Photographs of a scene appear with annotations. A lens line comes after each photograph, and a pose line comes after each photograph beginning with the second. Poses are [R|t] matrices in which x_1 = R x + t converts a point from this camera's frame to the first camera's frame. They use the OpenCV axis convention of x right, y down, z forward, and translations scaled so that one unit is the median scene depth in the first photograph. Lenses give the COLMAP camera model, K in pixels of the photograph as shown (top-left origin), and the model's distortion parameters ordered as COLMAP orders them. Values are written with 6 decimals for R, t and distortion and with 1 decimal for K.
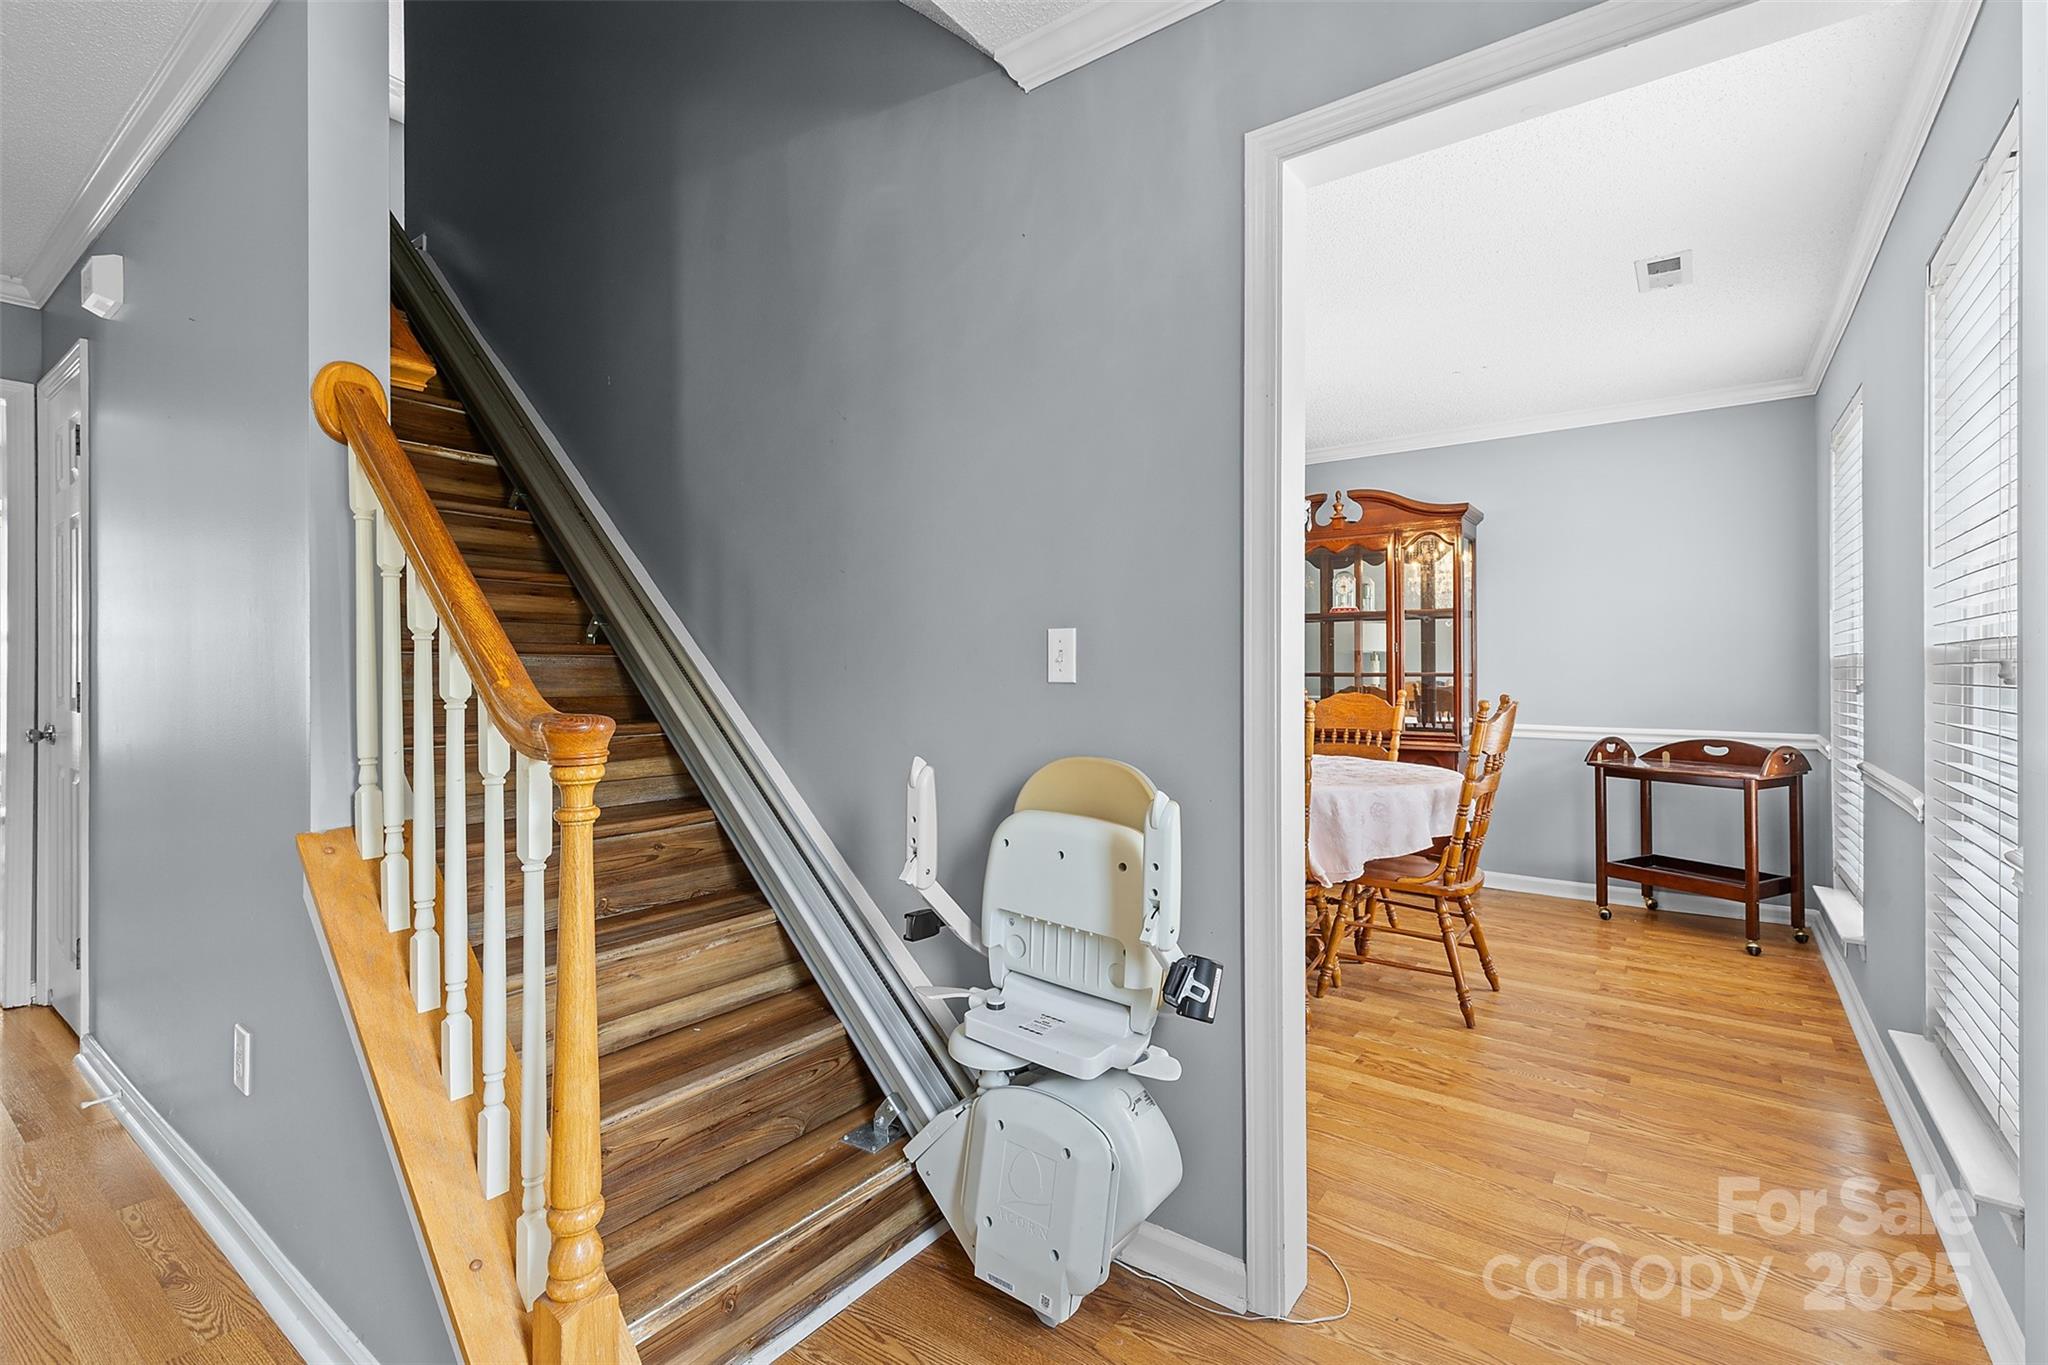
lens RADIAL K [[921.3, 0, 1029.2], [0, 921.3, 667.8], [0, 0, 1]] dist [0.007052, -0.000890]
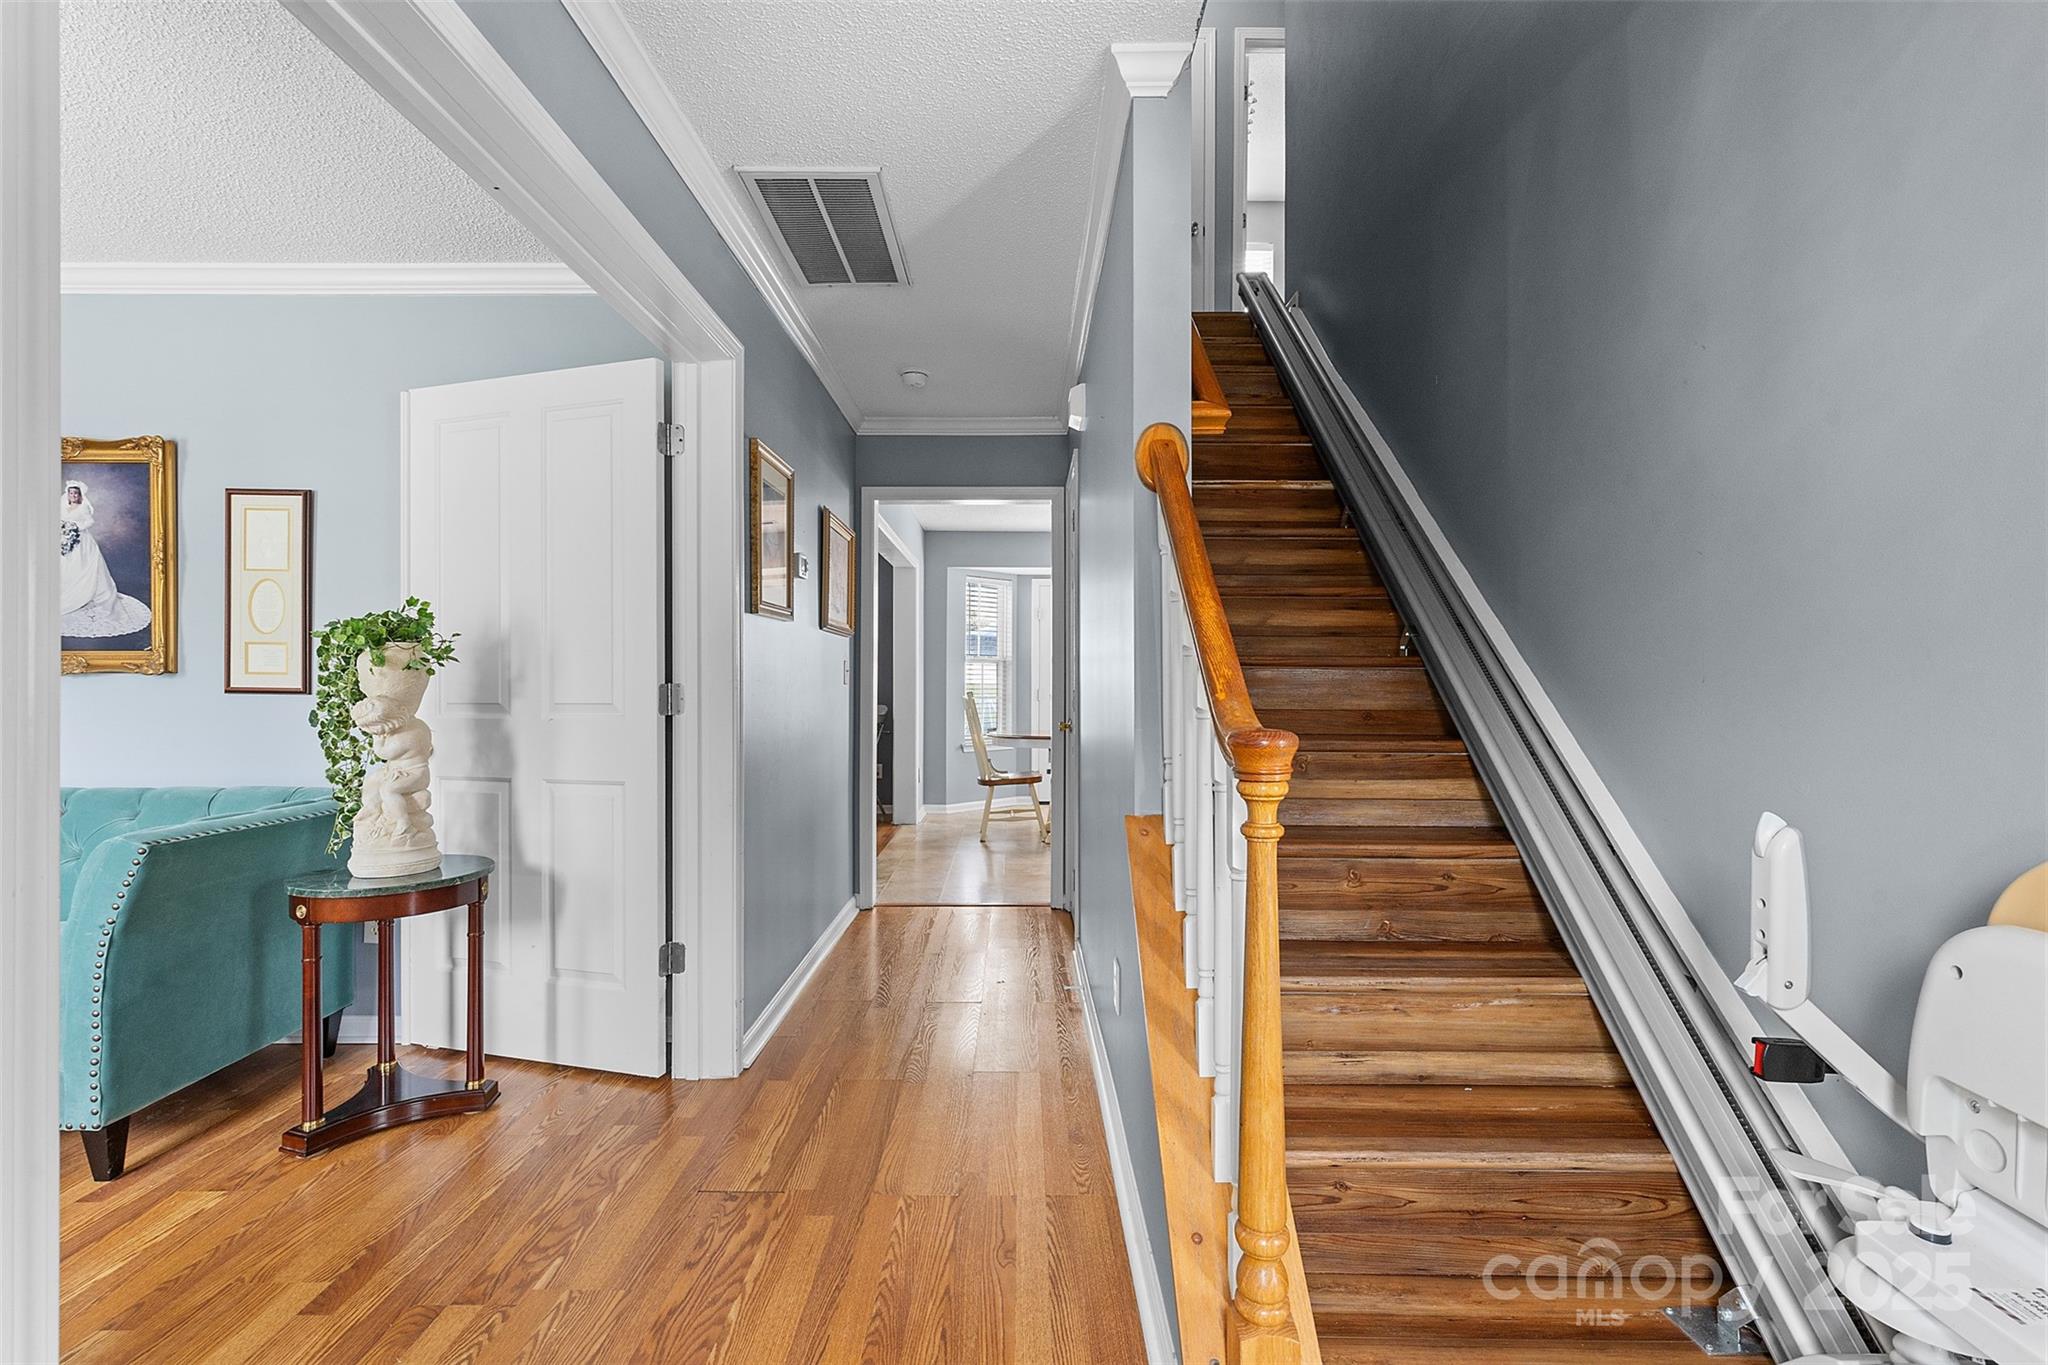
lens RADIAL K [[921.3, 0, 1020.9], [0, 921.3, 679.7], [0, 0, 1]] dist [0.007052, -0.000890]
pose [[0.589925, 0.002010, -0.807455, 0.100697], [-0.002287, 0.999997, 0.000819, -0.001218], [0.807455, 0.001364, 0.589928, 0.139968]]
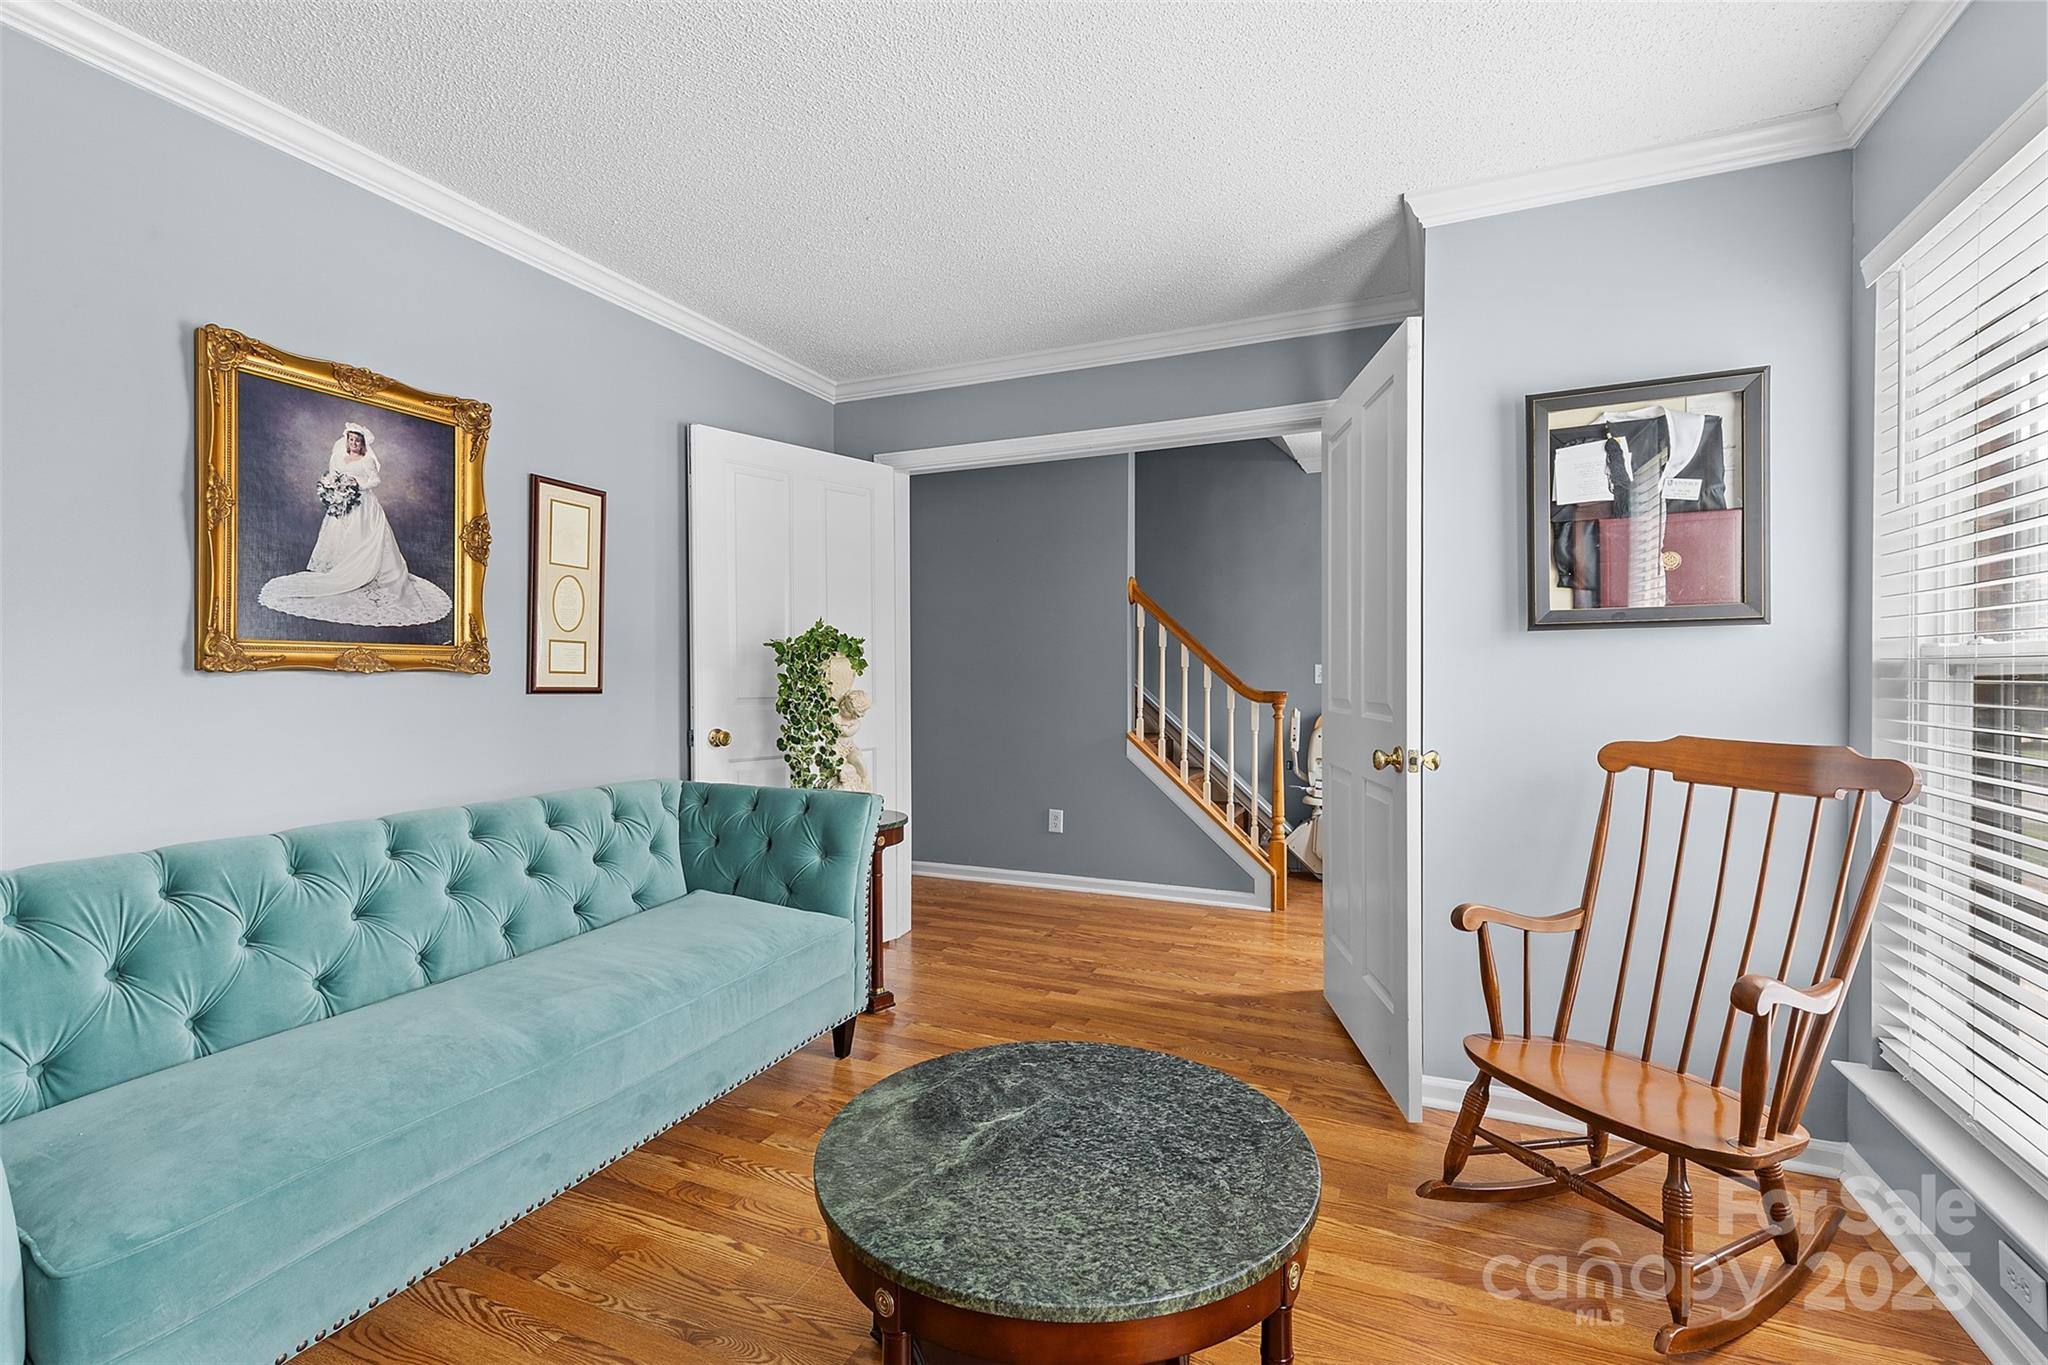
lens RADIAL K [[921.3, 0, 1026.7], [0, 921.3, 678.2], [0, 0, 1]] dist [0.007052, -0.000890]
pose [[0.975030, 0.003372, 0.222047, -0.363927], [-0.003275, 0.999994, -0.000801, -0.000758], [-0.222048, 0.000054, 0.975036, -0.364200]]
